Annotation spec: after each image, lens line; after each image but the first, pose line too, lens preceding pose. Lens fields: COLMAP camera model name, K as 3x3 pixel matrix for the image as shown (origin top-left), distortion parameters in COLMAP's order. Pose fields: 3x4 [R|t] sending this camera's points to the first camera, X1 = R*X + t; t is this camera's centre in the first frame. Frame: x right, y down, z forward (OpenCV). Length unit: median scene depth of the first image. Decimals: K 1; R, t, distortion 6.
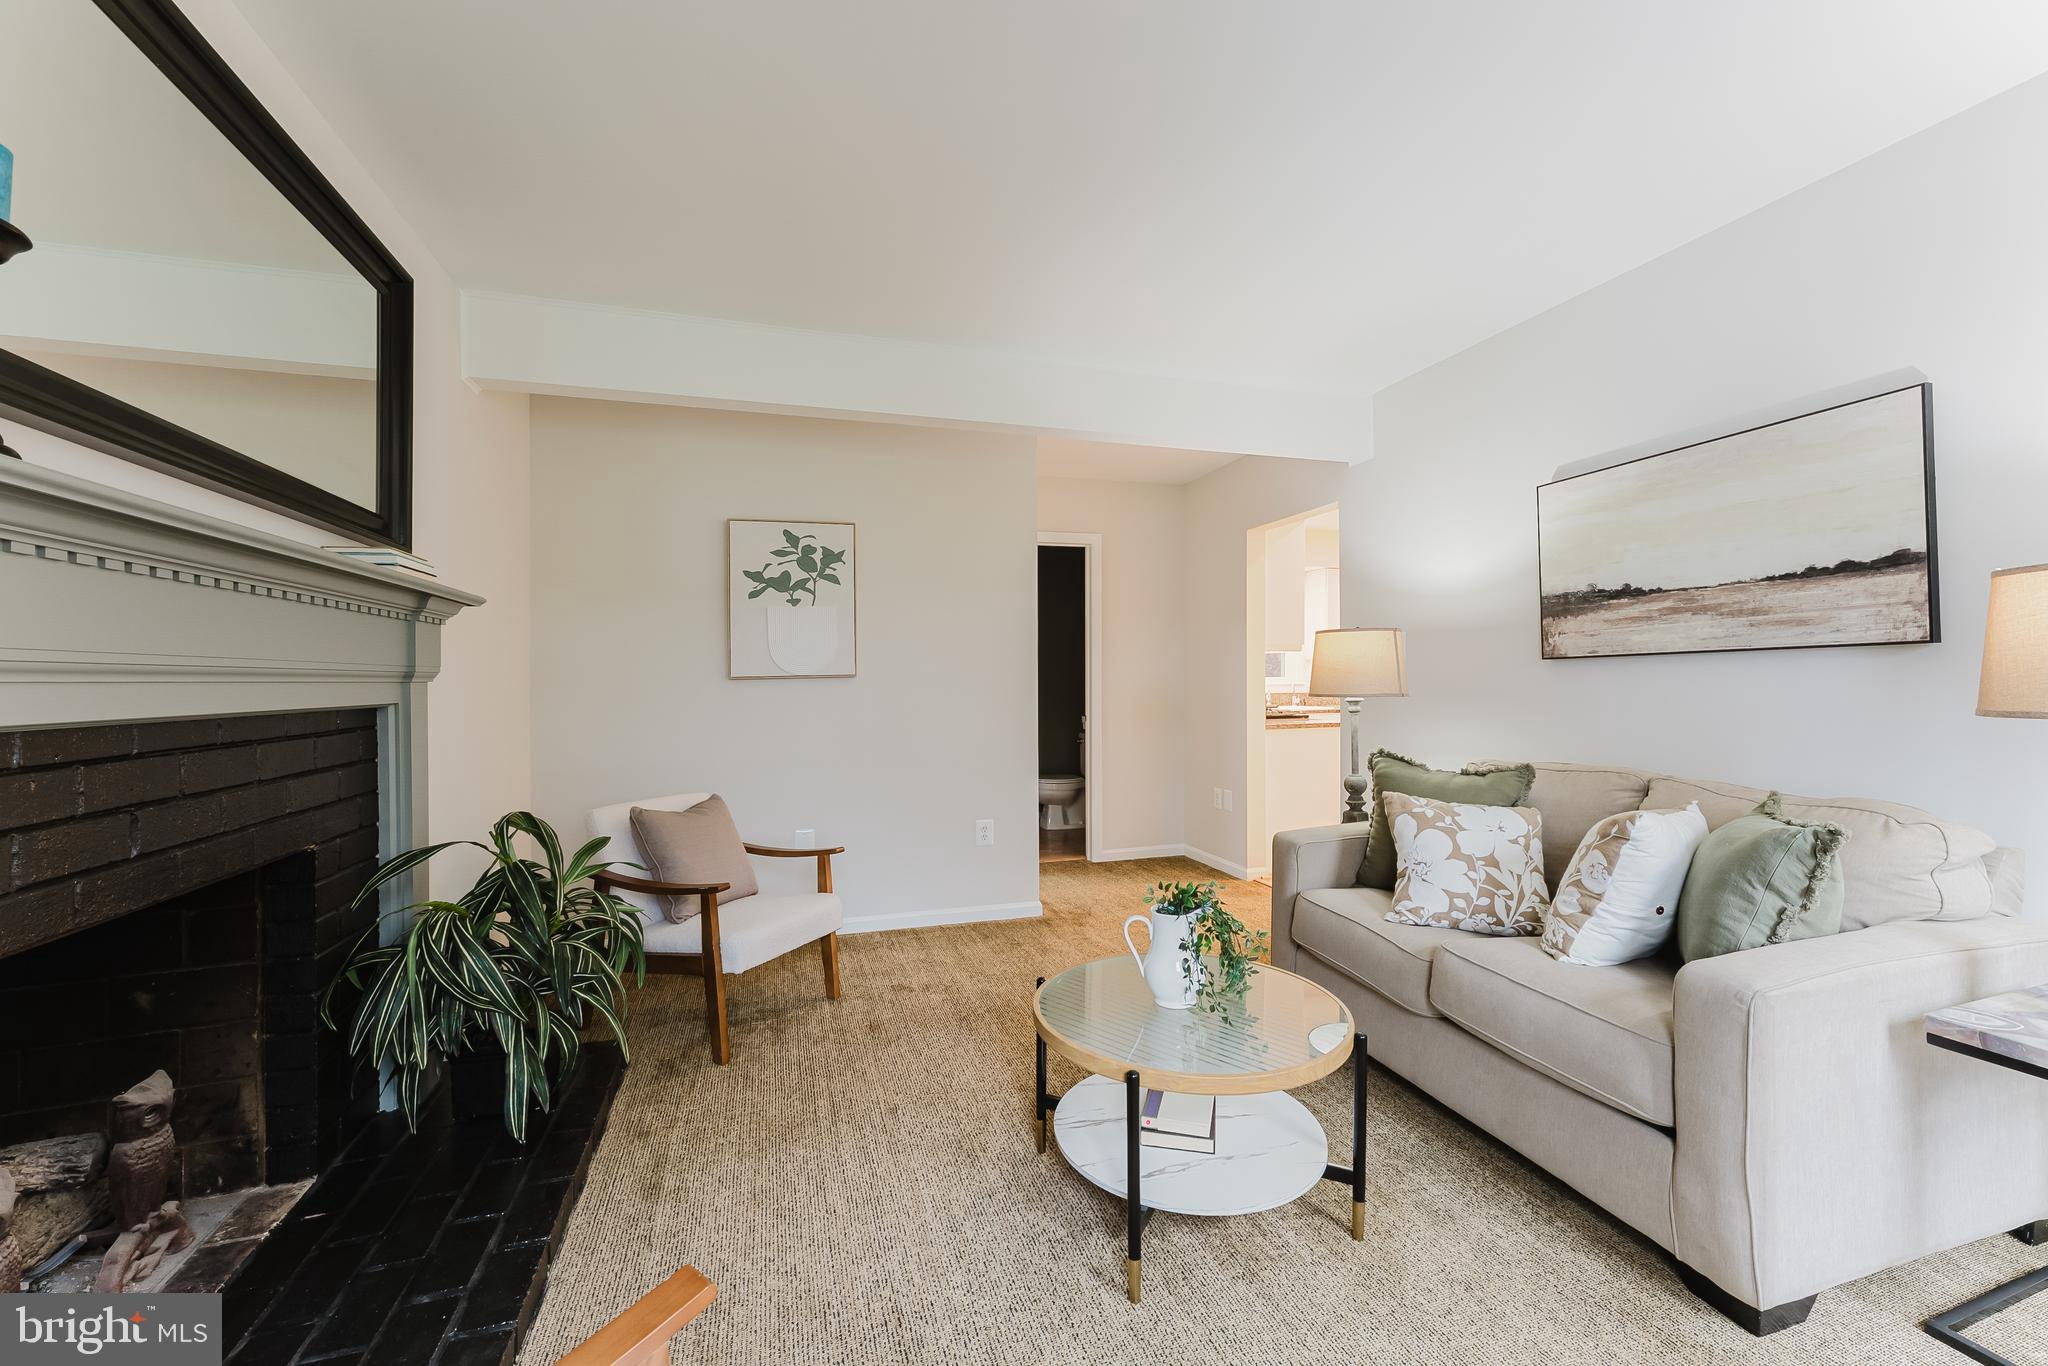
lens RADIAL K [[819.6, 0, 1028.2], [0, 819.6, 677.6], [0, 0, 1]] dist [-0.007876, 0.000706]
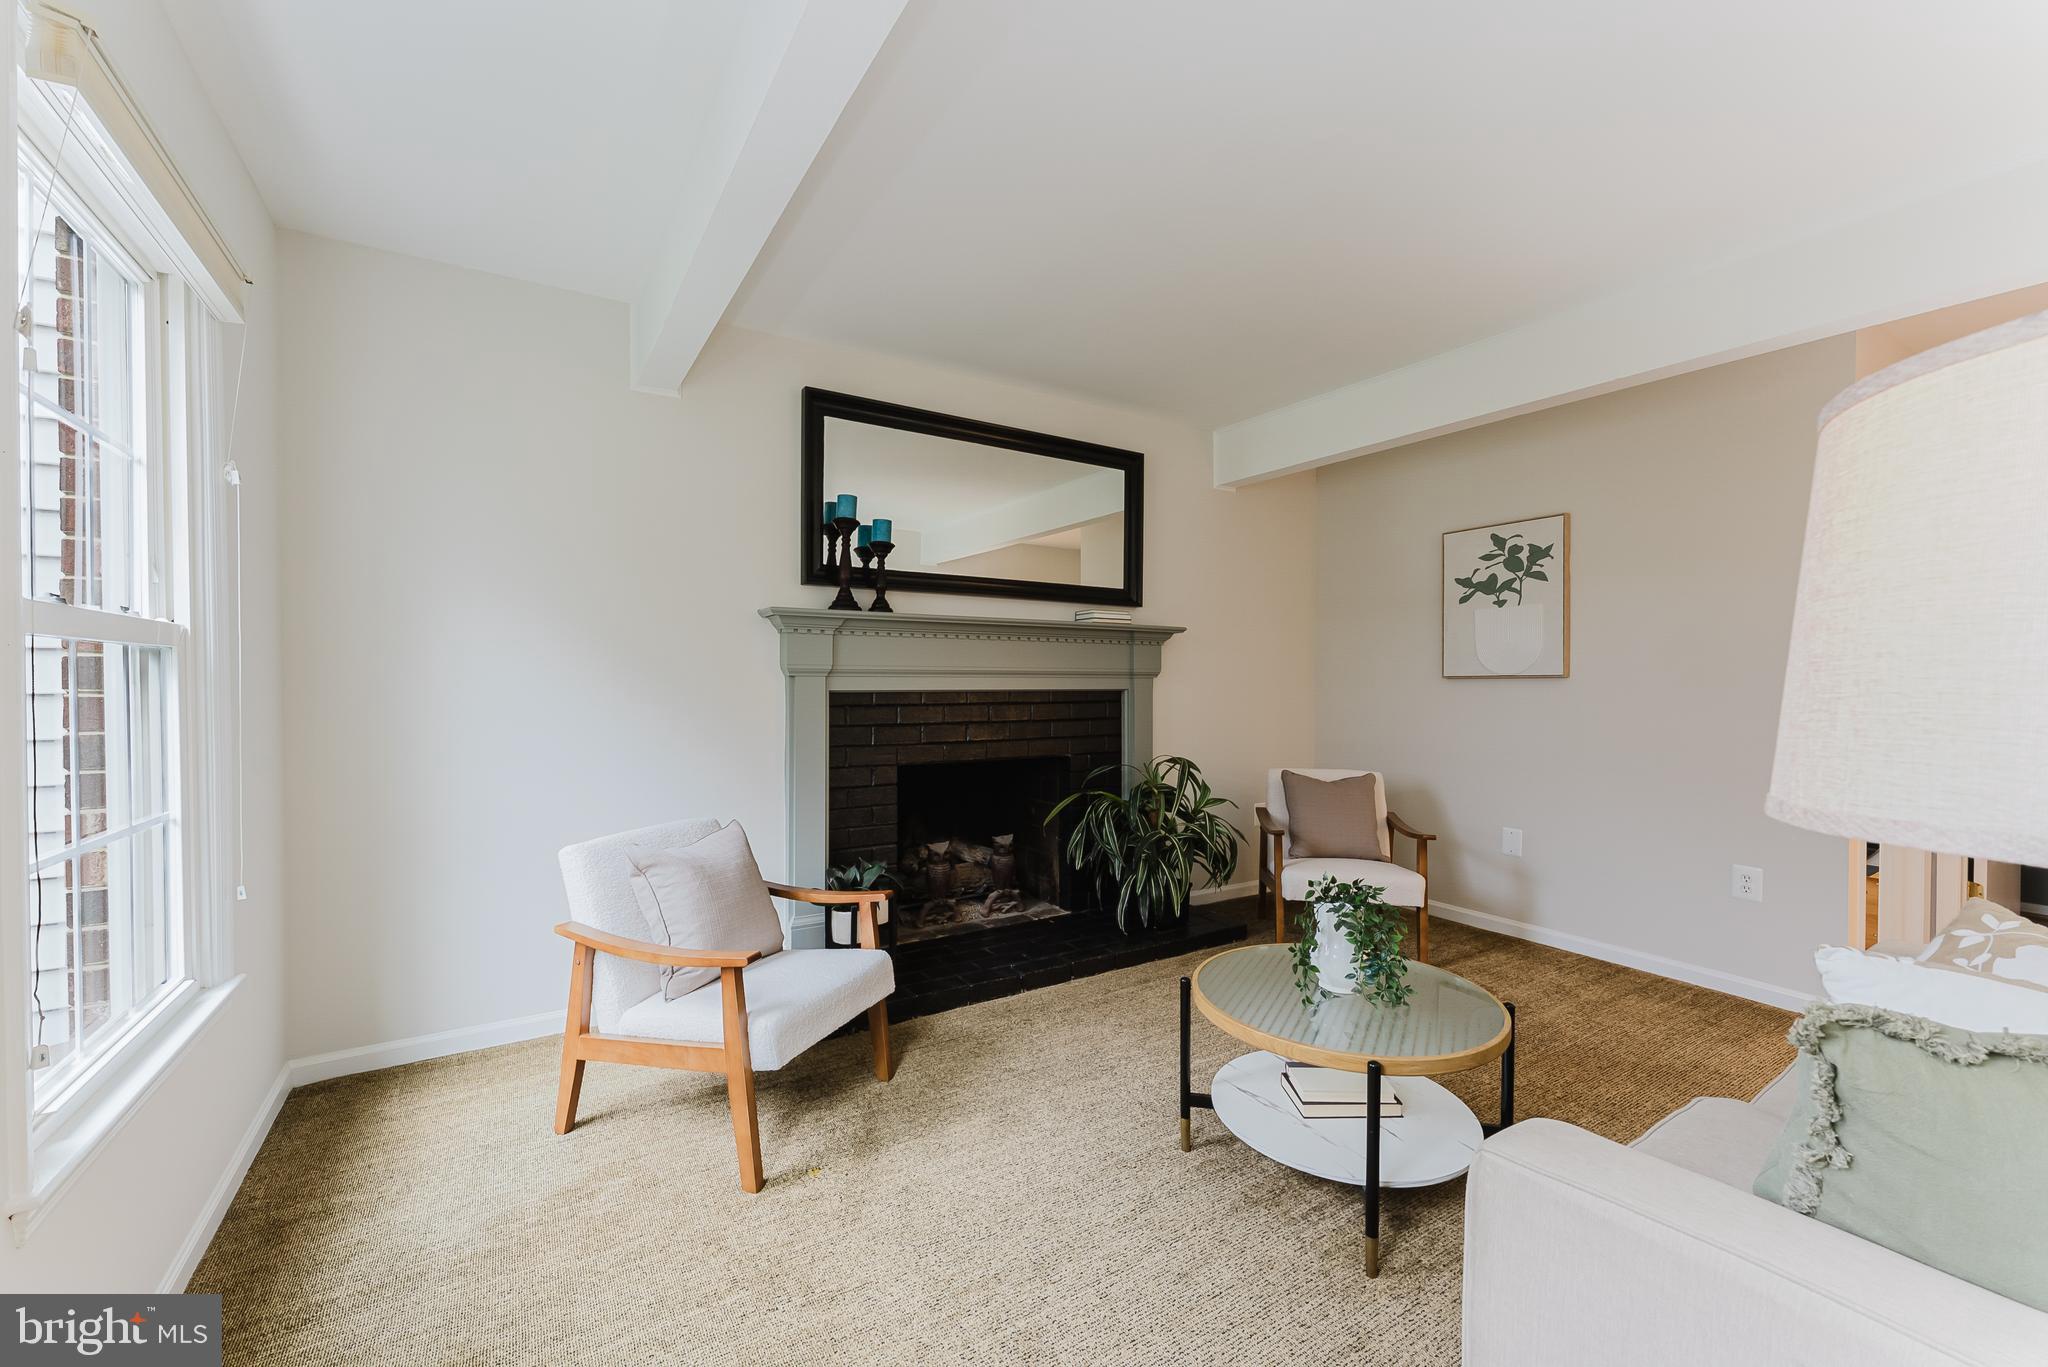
lens RADIAL K [[819.6, 0, 1024.3], [0, 819.6, 685.9], [0, 0, 1]] dist [-0.007876, 0.000706]
pose [[0.248425, 0.022159, -0.968398, 0.561450], [-0.004192, 0.999754, 0.021801, -0.009185], [0.968642, -0.001357, 0.248456, 0.174307]]
